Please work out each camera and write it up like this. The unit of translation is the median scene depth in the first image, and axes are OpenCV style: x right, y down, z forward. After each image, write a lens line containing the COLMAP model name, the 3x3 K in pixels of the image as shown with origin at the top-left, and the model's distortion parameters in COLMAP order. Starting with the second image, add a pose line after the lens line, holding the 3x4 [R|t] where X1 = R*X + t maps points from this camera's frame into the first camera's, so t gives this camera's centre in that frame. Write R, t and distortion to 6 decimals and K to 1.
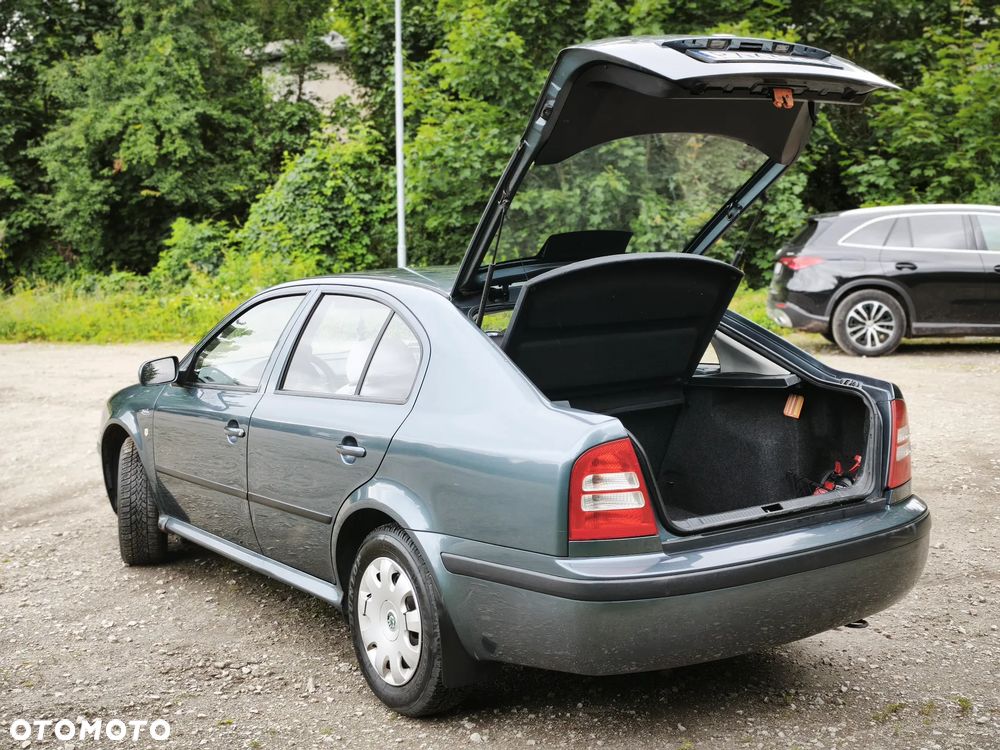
lens RADIAL K [[1395.9, 0, 488.8], [0, 1395.9, 385.1], [0, 0, 1]] dist [0.140093, -0.399549]
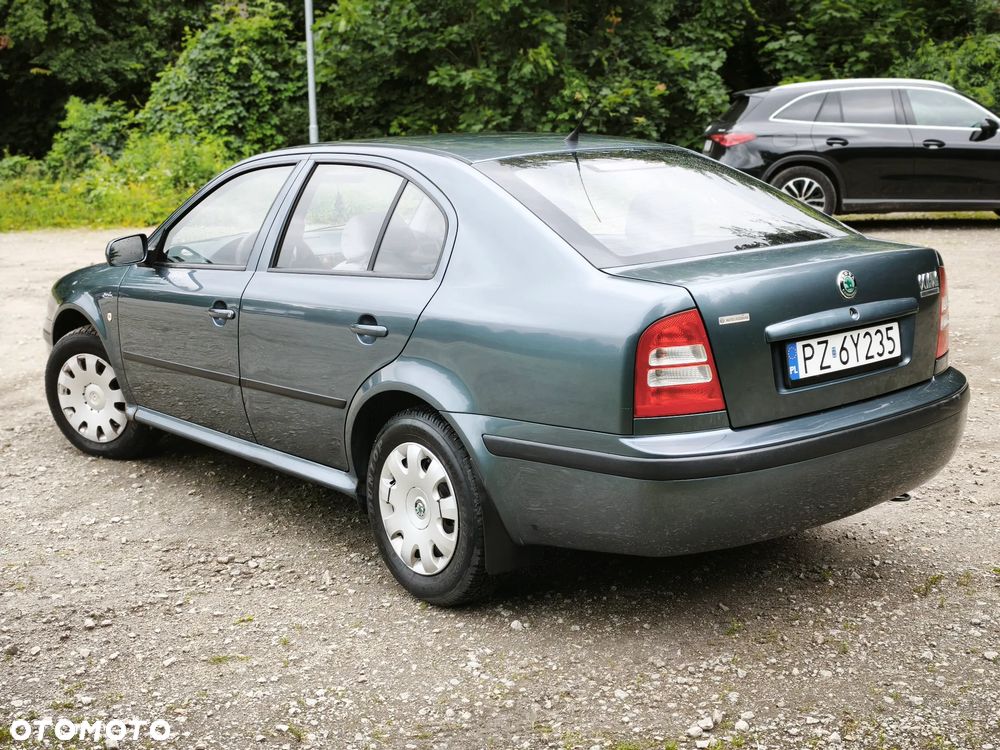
lens RADIAL K [[1396.3, 0, 494.6], [0, 1396.3, 380.1], [0, 0, 1]] dist [0.097094, -0.195258]
pose [[0.995947, -0.022299, 0.087135, -0.066872], [0.015618, 0.996938, 0.076621, 0.006841], [-0.088577, -0.074950, 0.993246, 0.042825]]
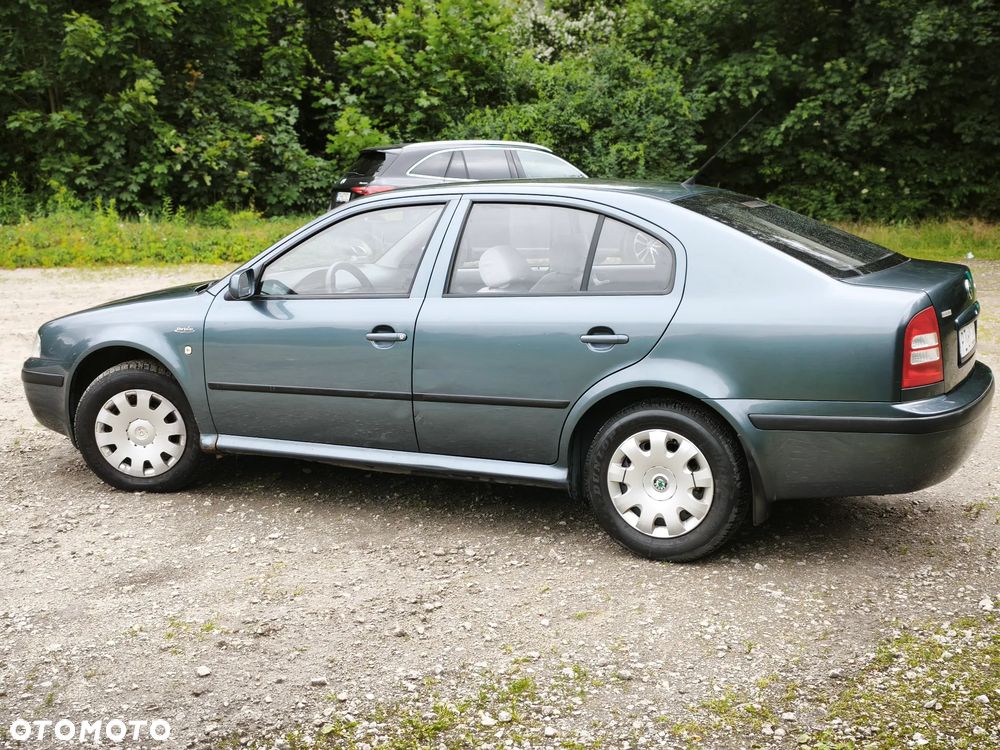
lens RADIAL K [[1396.3, 0, 494.6], [0, 1396.3, 380.1], [0, 0, 1]] dist [0.097094, -0.195258]
pose [[0.850097, -0.066262, 0.522441, -0.523967], [0.045198, 0.997572, 0.052980, 0.010977], [-0.524683, -0.021424, 0.851028, 0.063740]]
